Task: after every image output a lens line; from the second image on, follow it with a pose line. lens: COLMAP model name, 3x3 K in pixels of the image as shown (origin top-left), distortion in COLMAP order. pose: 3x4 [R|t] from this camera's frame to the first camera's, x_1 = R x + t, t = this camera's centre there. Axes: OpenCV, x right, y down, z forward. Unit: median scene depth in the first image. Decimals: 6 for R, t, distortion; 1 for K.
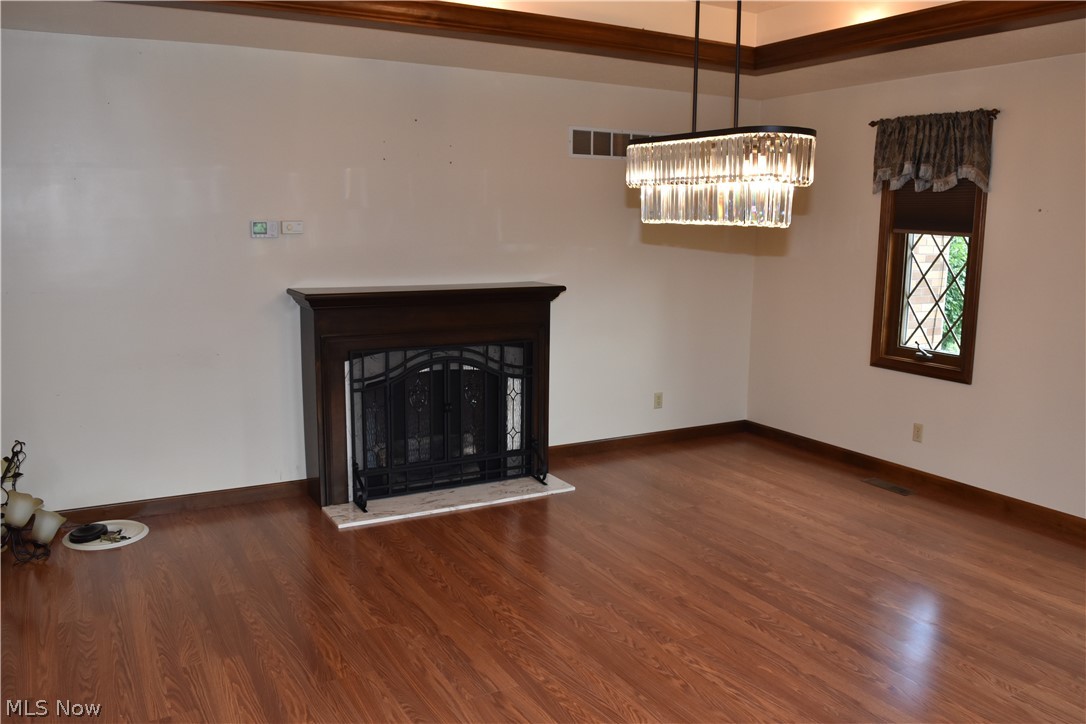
lens RADIAL K [[854.5, 0, 544.7], [0, 854.5, 364.2], [0, 0, 1]] dist [-0.092980, 0.021647]
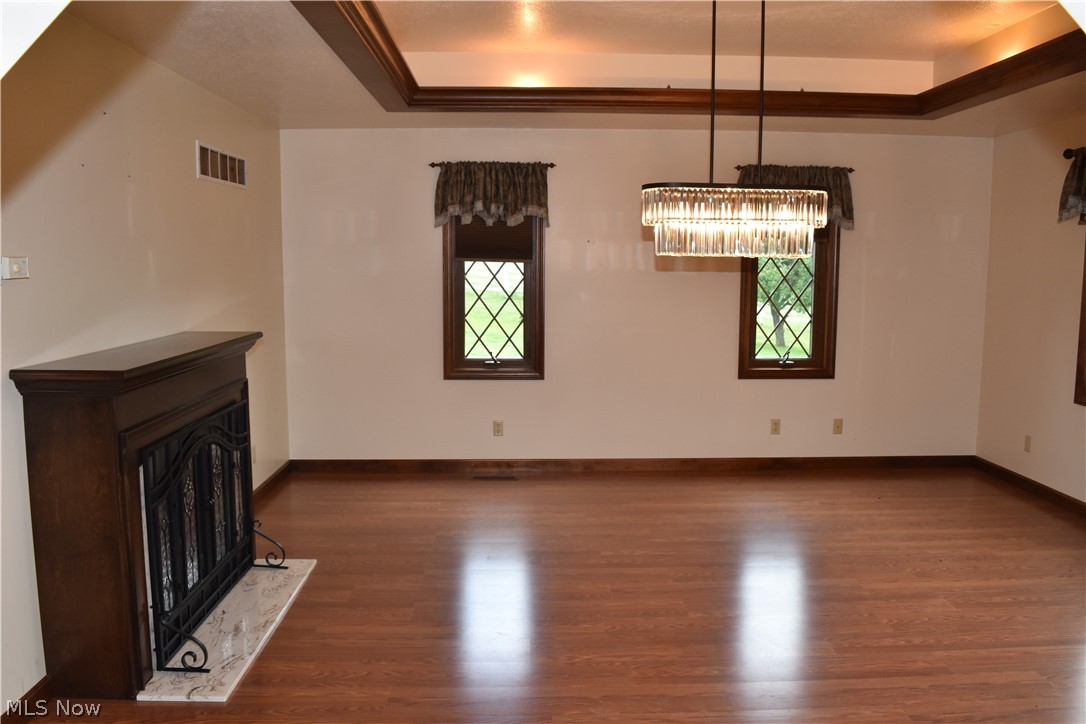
lens RADIAL K [[854.5, 0, 544.1], [0, 854.5, 354.8], [0, 0, 1]] dist [-0.092980, 0.021647]
pose [[0.470621, -0.108493, 0.875640, -0.607907], [0.148524, 0.987991, 0.042588, -0.066436], [-0.869745, 0.110011, 0.481083, 0.375519]]
